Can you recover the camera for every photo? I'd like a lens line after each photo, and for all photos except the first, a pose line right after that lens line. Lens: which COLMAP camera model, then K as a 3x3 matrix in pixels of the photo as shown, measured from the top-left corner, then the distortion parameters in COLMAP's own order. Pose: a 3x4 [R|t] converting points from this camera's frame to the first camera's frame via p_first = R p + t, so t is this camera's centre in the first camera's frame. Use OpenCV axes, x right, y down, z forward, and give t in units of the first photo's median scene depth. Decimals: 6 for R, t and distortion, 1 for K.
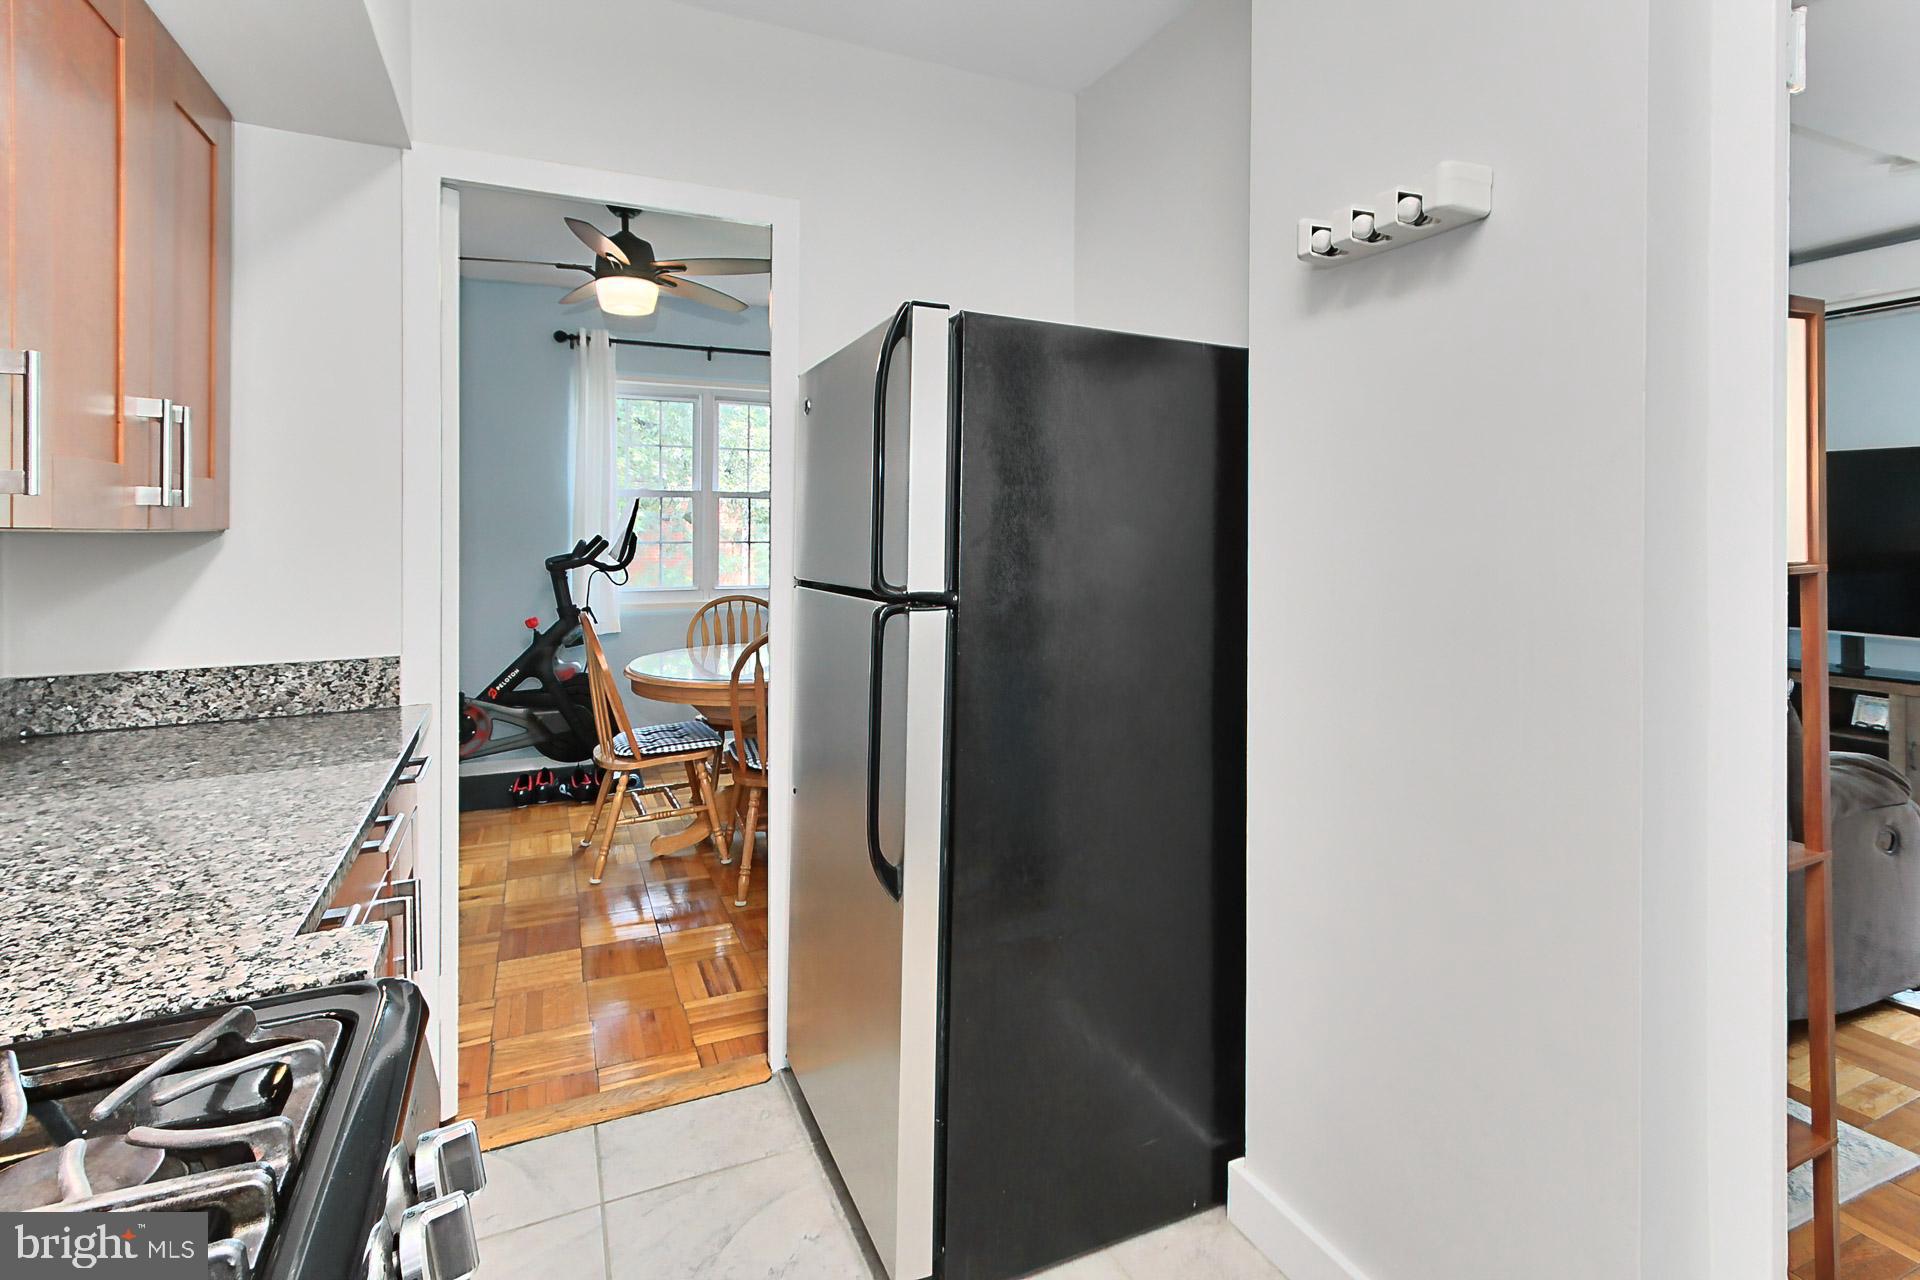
lens RADIAL K [[917.5, 0, 958.2], [0, 917.5, 540.3], [0, 0, 1]] dist [0.000050, 0.000181]
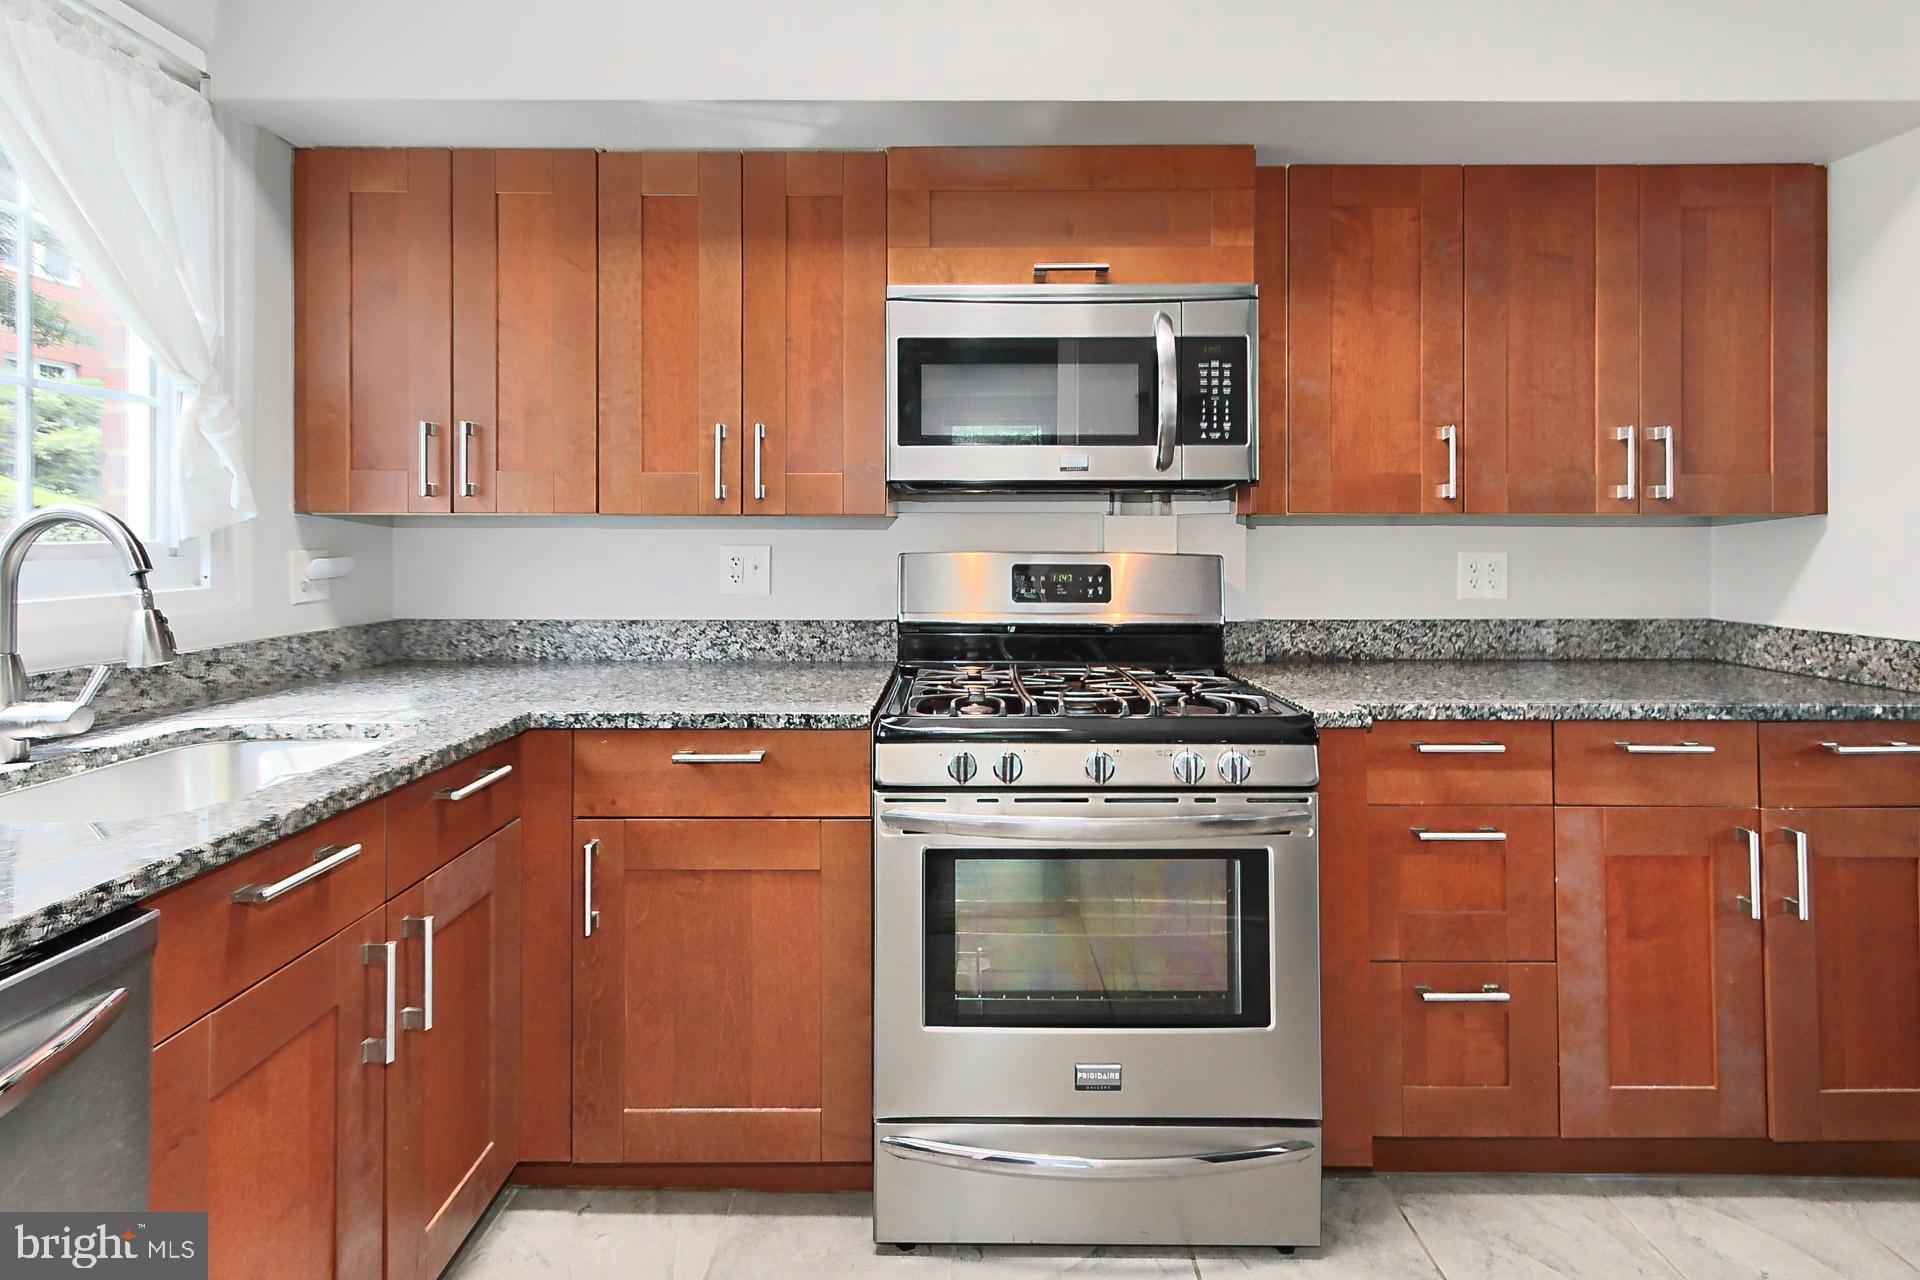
lens RADIAL K [[915.5, 0, 963.7], [0, 915.5, 523.1], [0, 0, 1]] dist [-0.004074, 0.006313]
pose [[-0.417141, -0.009349, -0.908794, 0.711400], [-0.009495, 0.999937, -0.005928, 0.017035], [0.908792, 0.006156, -0.417204, 0.484198]]
